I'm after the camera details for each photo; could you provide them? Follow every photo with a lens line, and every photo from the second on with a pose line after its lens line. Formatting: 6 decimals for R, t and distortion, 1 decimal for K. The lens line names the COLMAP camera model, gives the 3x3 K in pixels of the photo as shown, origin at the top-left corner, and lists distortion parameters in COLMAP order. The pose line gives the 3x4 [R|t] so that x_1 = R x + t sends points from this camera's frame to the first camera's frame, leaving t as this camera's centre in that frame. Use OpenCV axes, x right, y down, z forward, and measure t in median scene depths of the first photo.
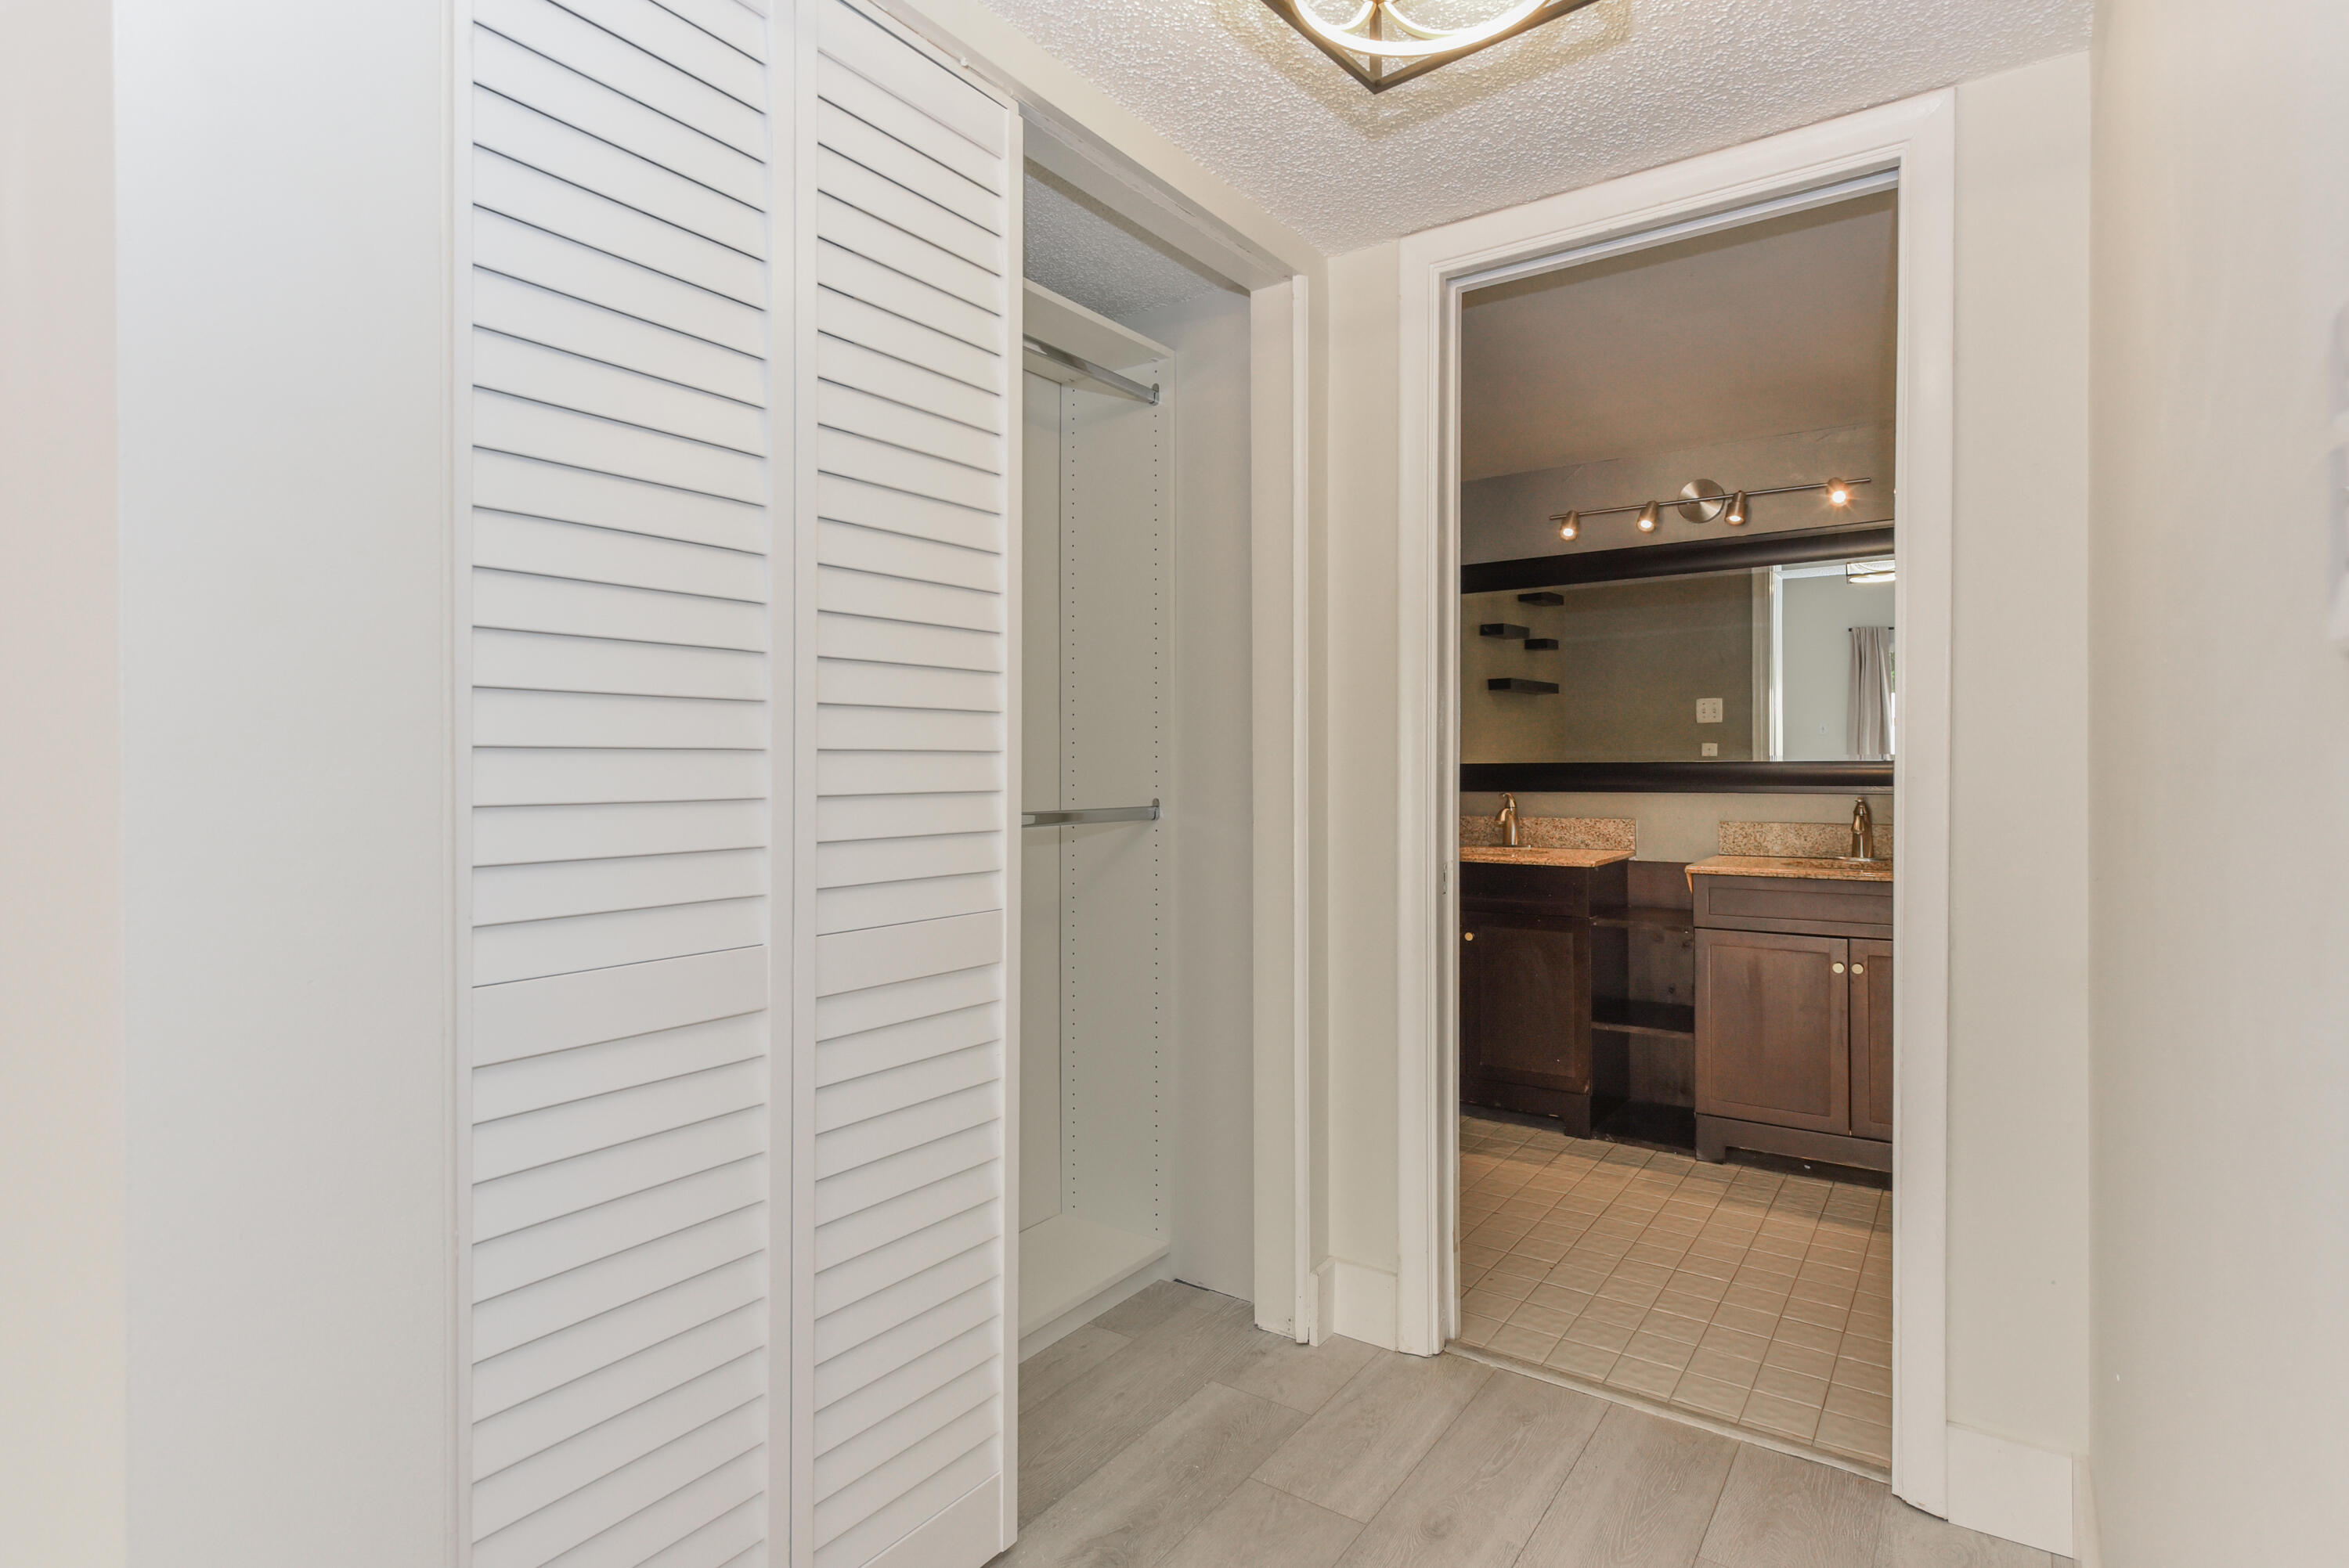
lens RADIAL K [[1193.7, 0, 1179.8], [0, 1193.7, 775.0], [0, 0, 1]] dist [0.005412, -0.002366]
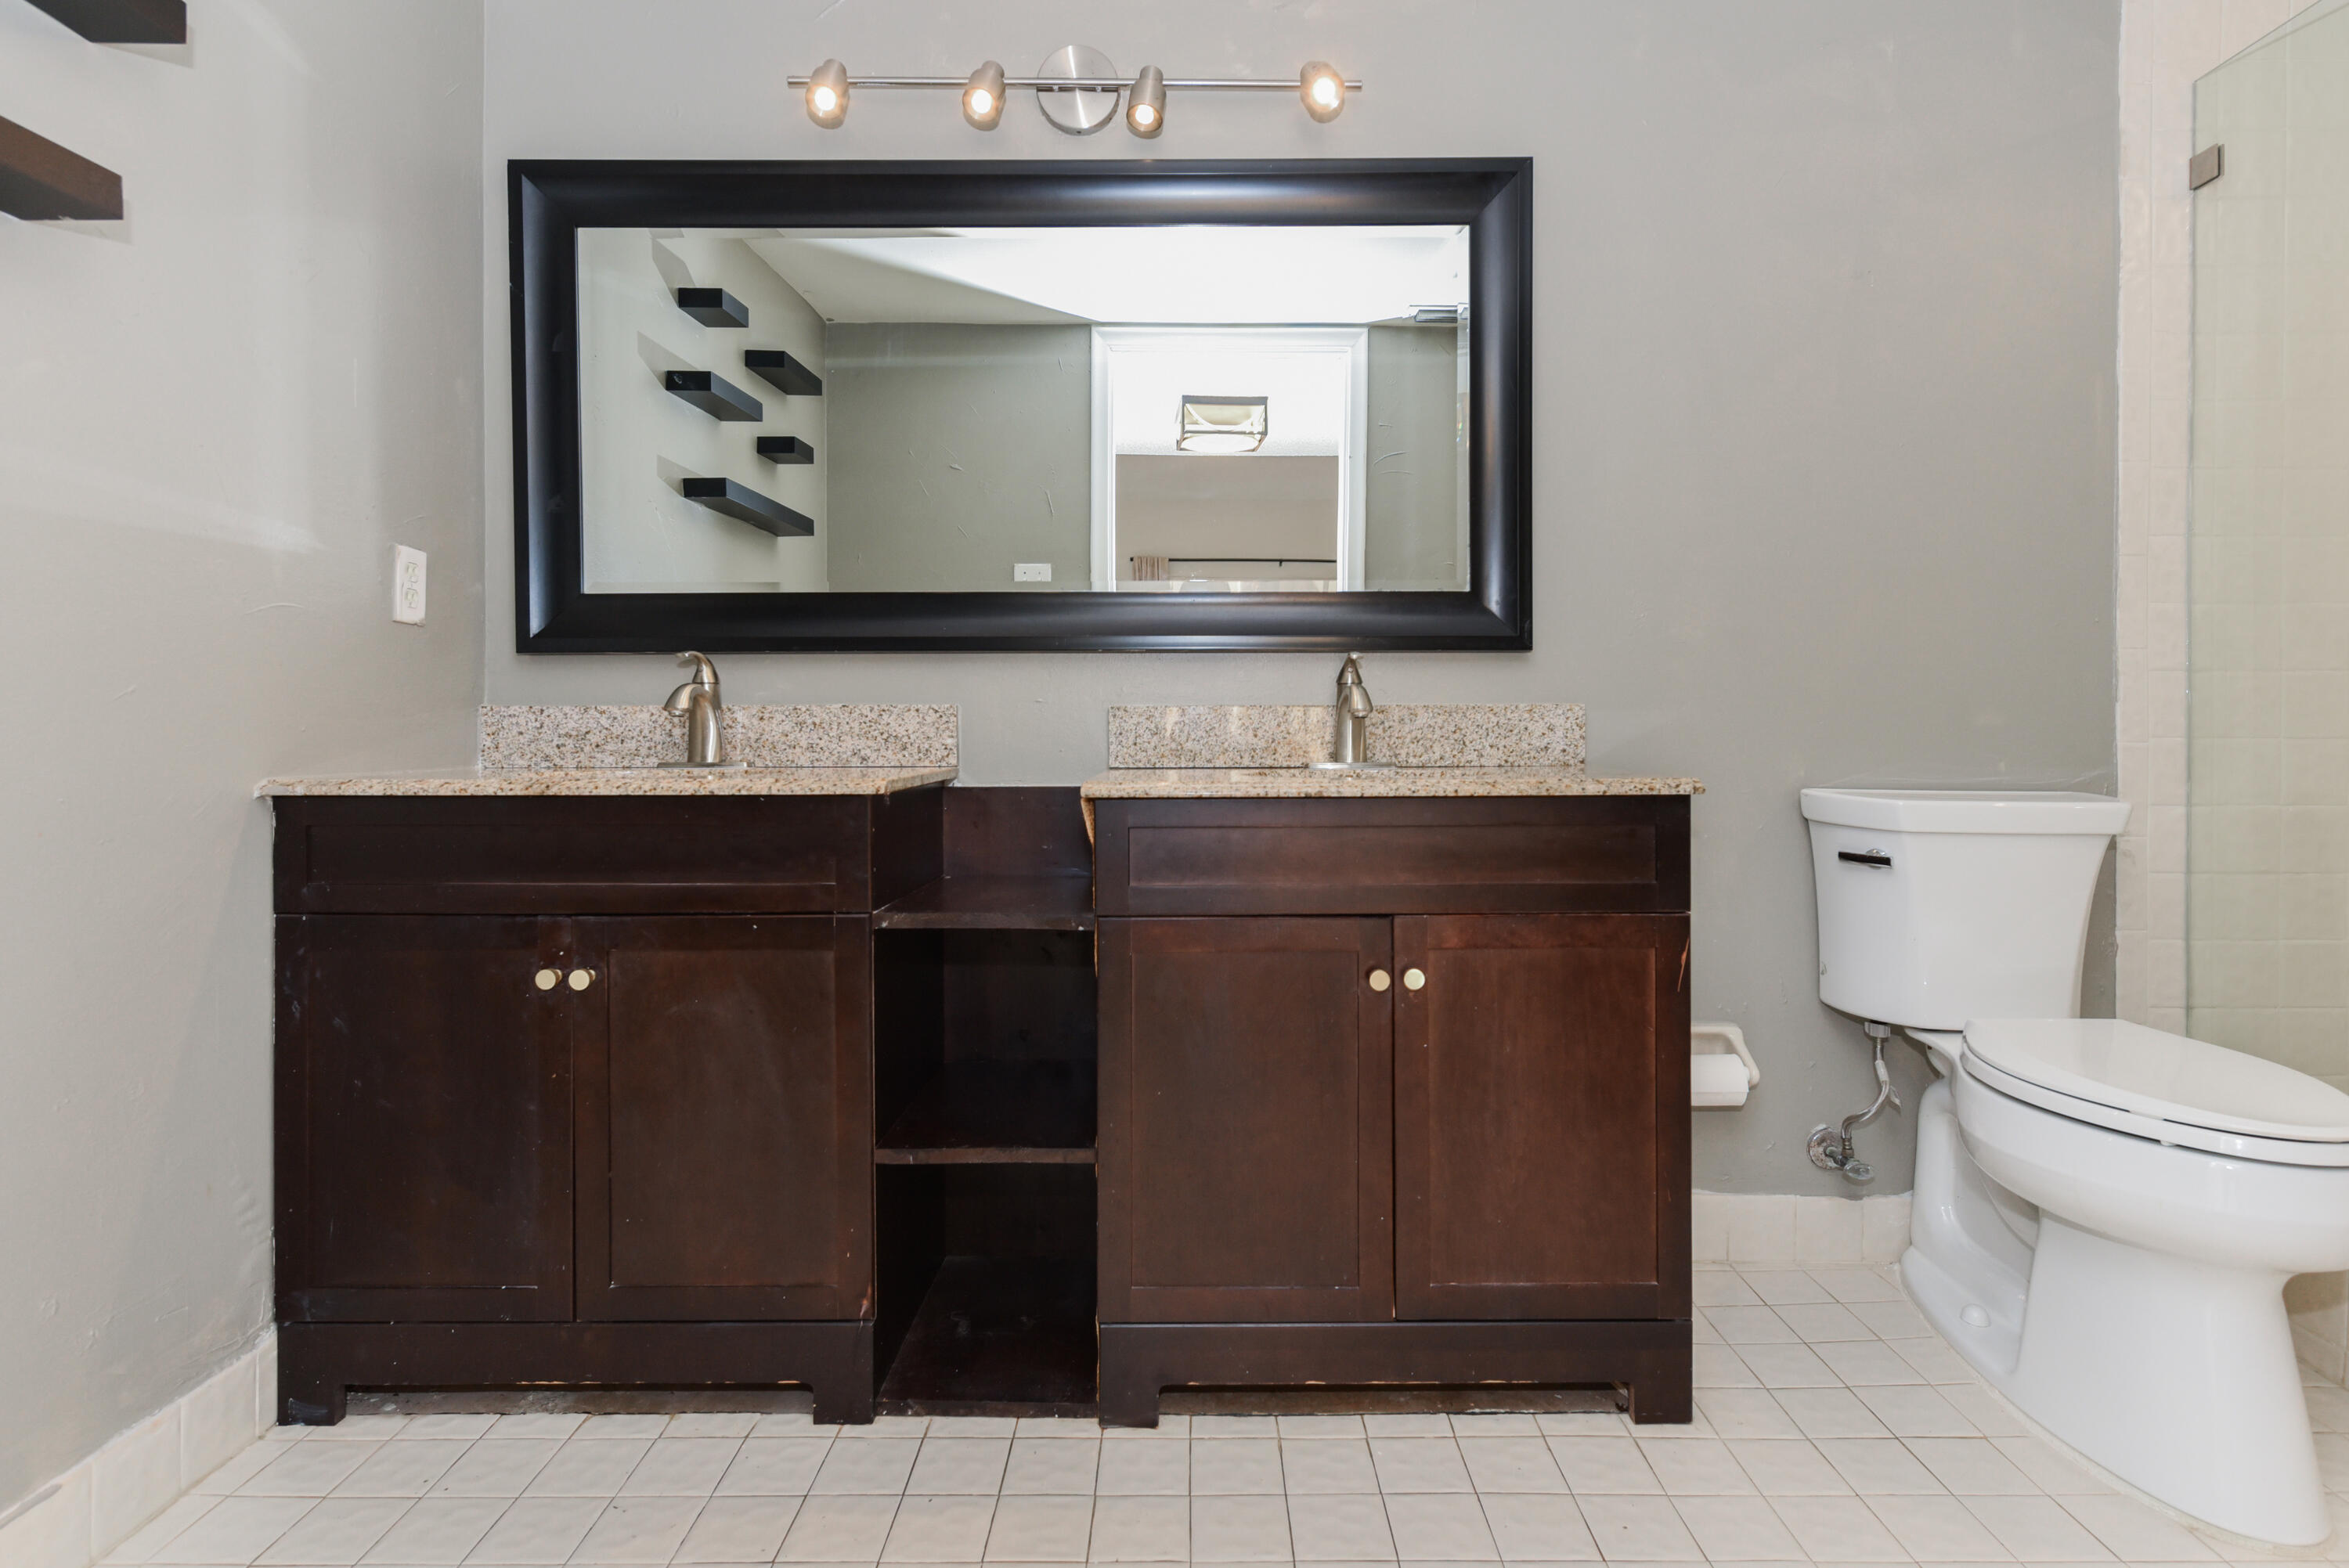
lens RADIAL K [[1193.7, 0, 1210.8], [0, 1193.7, 738.5], [0, 0, 1]] dist [0.005412, -0.002366]
pose [[0.815204, -0.001768, 0.579171, 0.185341], [0.002813, 0.999996, -0.000906, 0.055099], [-0.579167, 0.002367, 0.815206, 0.554572]]
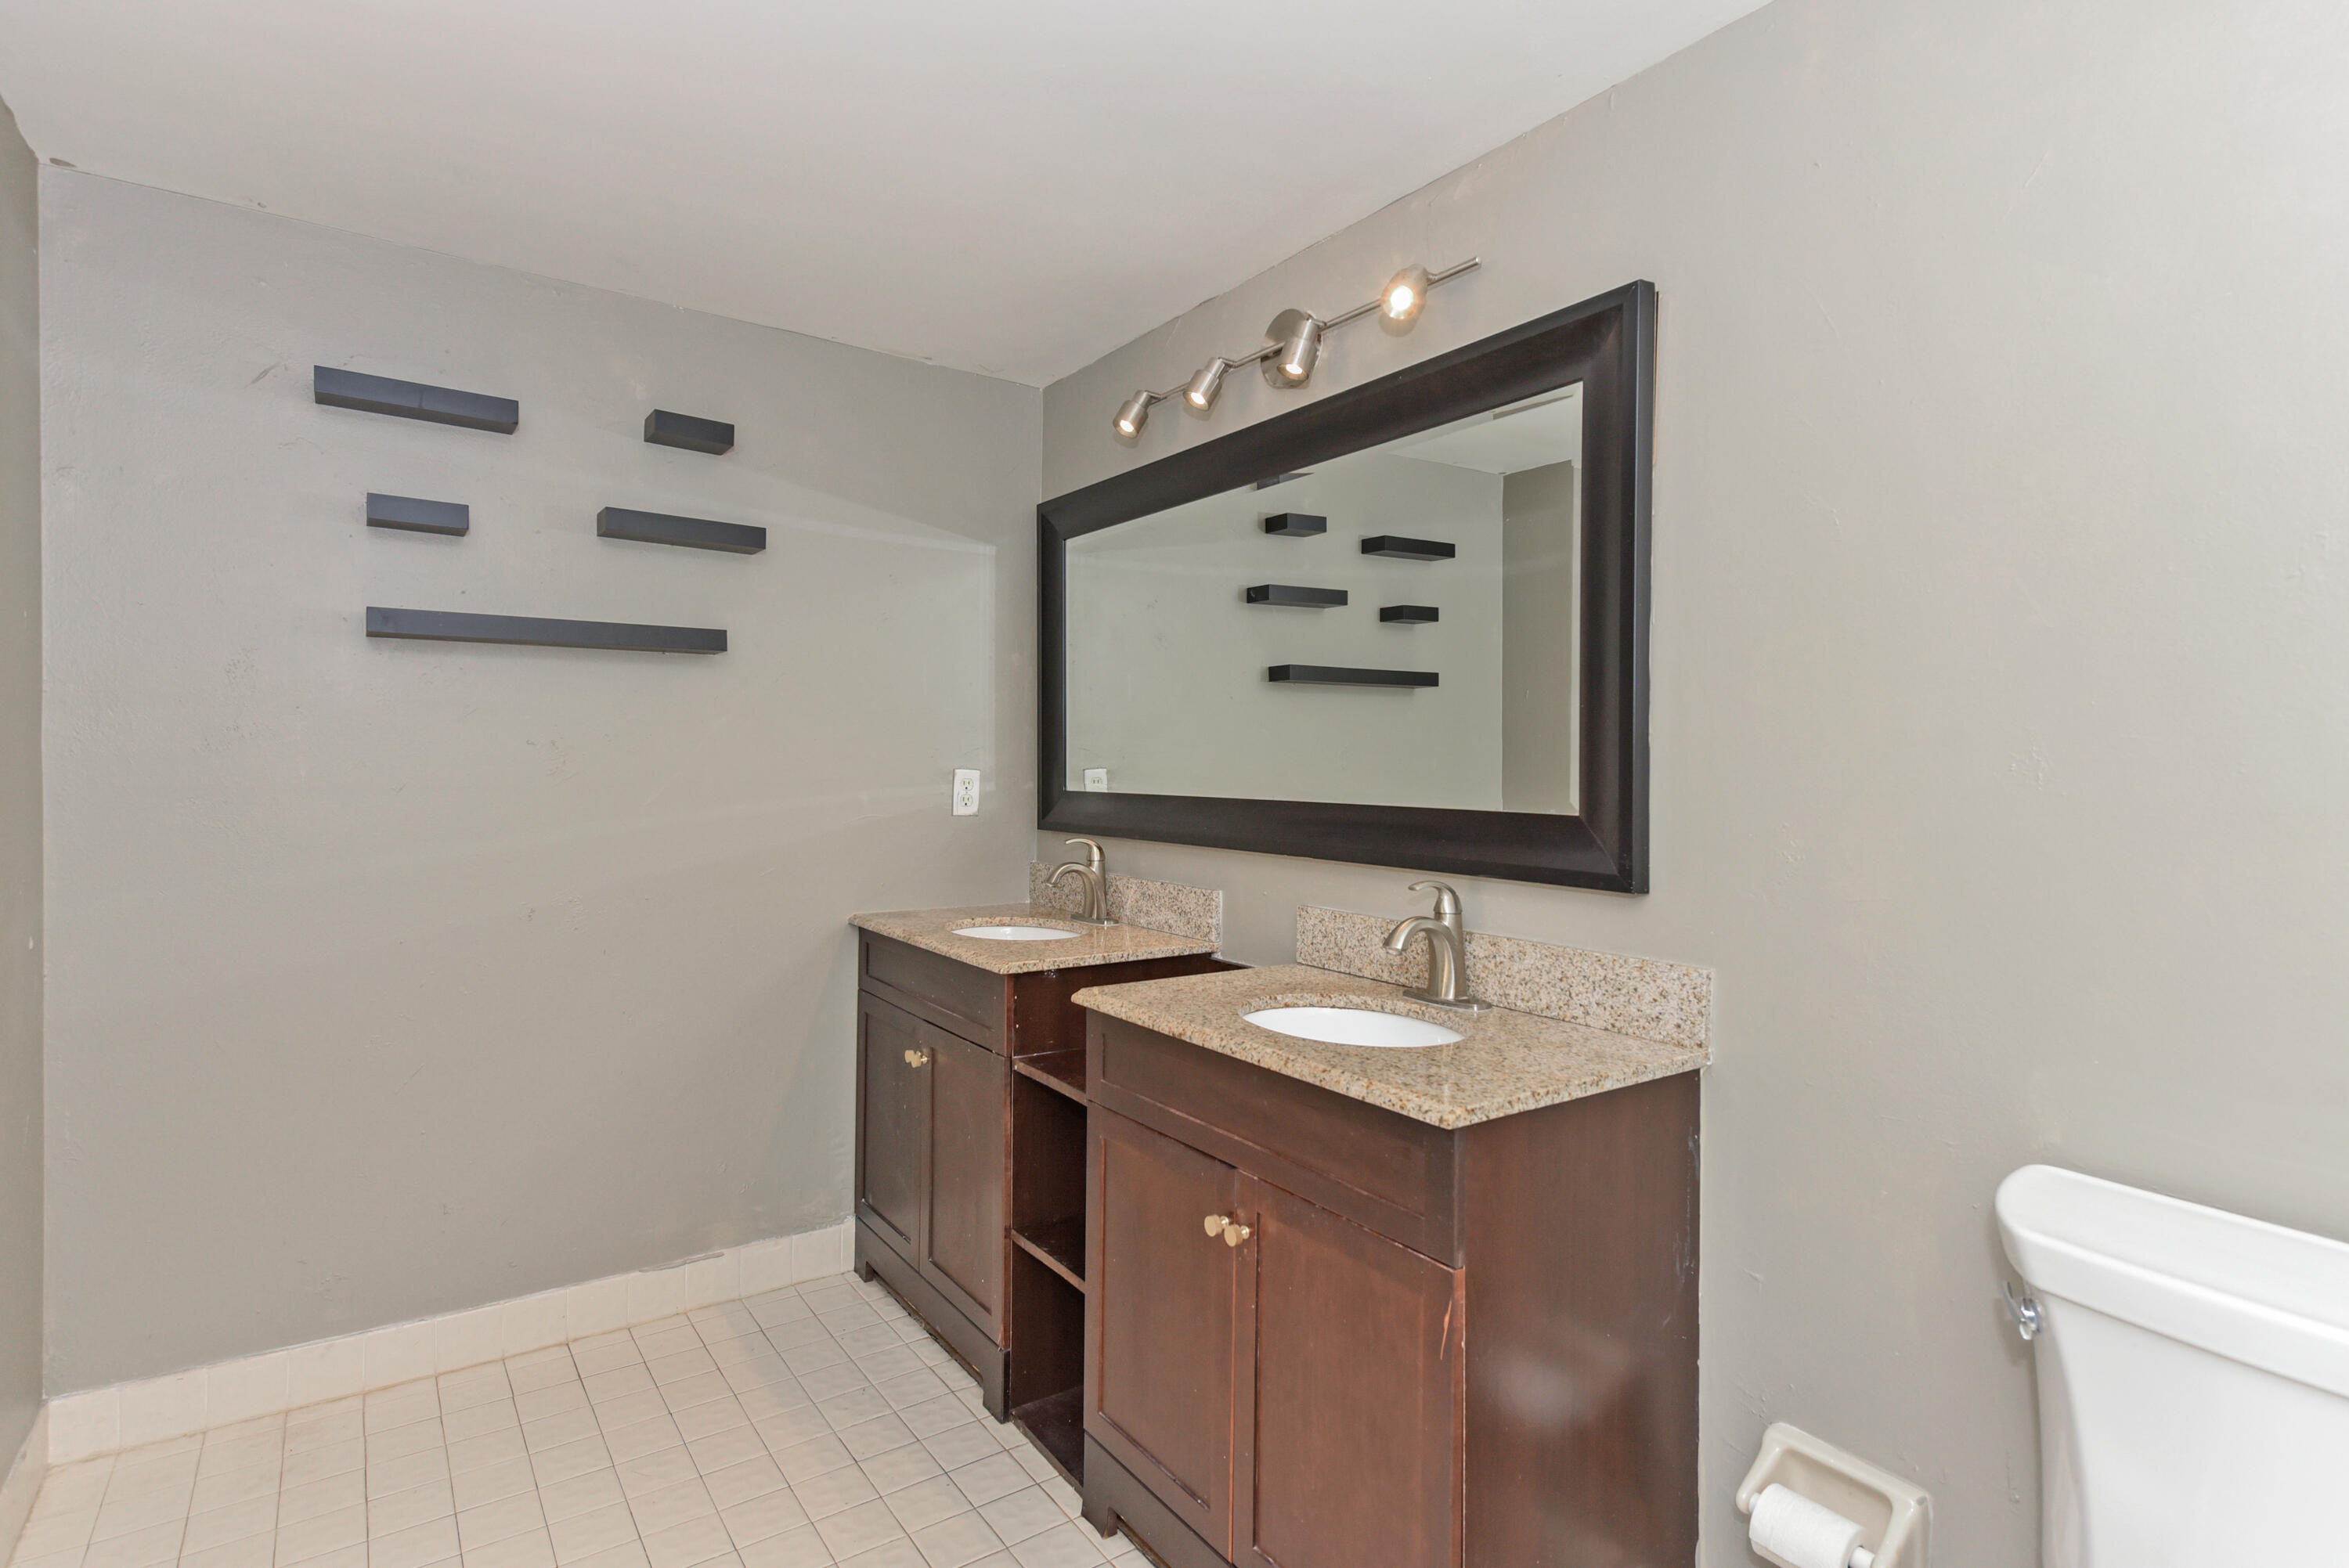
lens RADIAL K [[1193.7, 0, 1169.5], [0, 1193.7, 774.8], [0, 0, 1]] dist [0.005412, -0.002366]
pose [[0.936582, 0.016434, -0.350064, 0.607687], [-0.015624, 0.999865, 0.005139, -0.027196], [0.350101, 0.000656, 0.936712, 0.446526]]
